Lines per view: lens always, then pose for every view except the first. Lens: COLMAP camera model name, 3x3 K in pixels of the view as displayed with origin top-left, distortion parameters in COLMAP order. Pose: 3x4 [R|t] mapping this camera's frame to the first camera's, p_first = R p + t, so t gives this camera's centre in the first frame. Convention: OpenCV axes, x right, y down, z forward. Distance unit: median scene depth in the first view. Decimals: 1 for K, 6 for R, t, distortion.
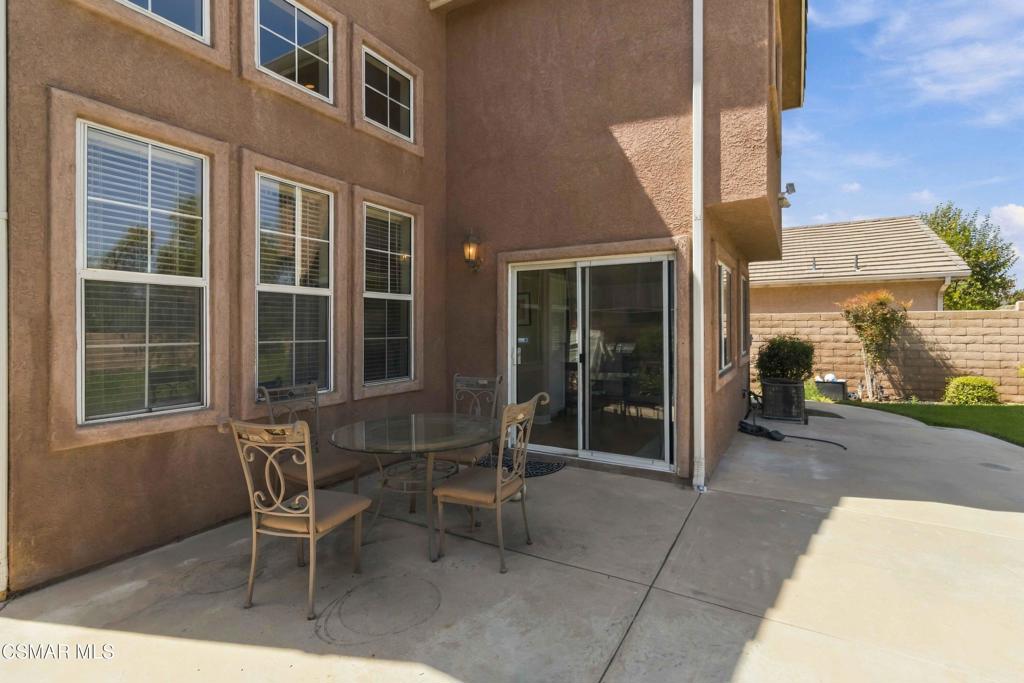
lens RADIAL K [[478.9, 0, 522.9], [0, 478.9, 327.2], [0, 0, 1]] dist [0.005483, 0.000640]
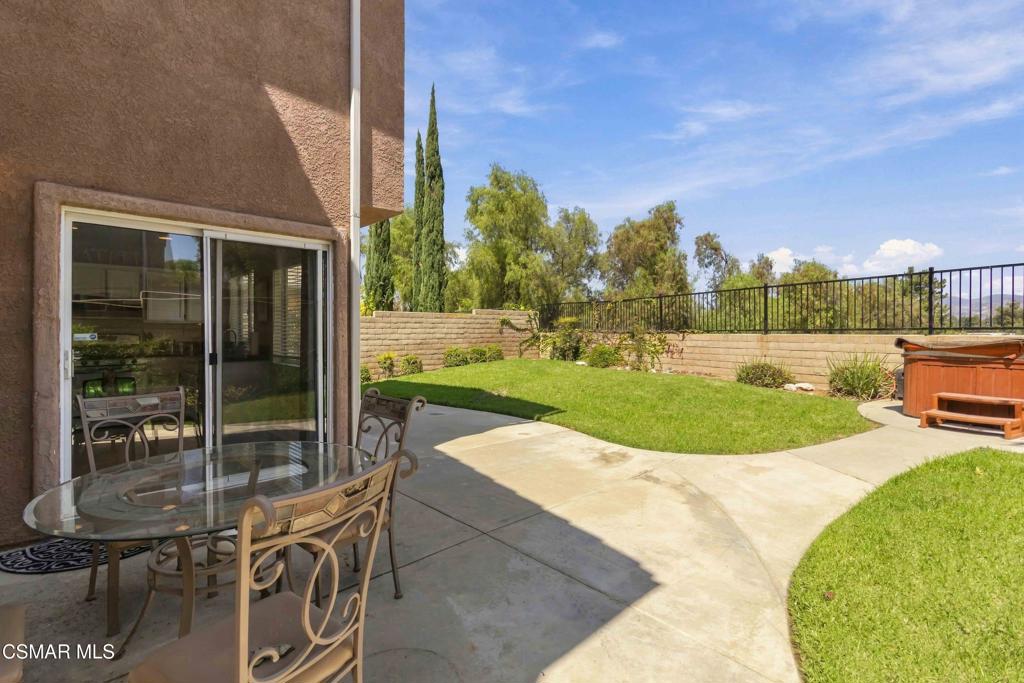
lens RADIAL K [[478.9, 0, 513.6], [0, 478.9, 333.9], [0, 0, 1]] dist [0.005483, 0.000640]
pose [[0.277217, -0.003356, 0.960801, -0.516260], [0.000174, 0.999994, 0.003443, 0.025152], [-0.960807, -0.000787, 0.277216, 0.365084]]
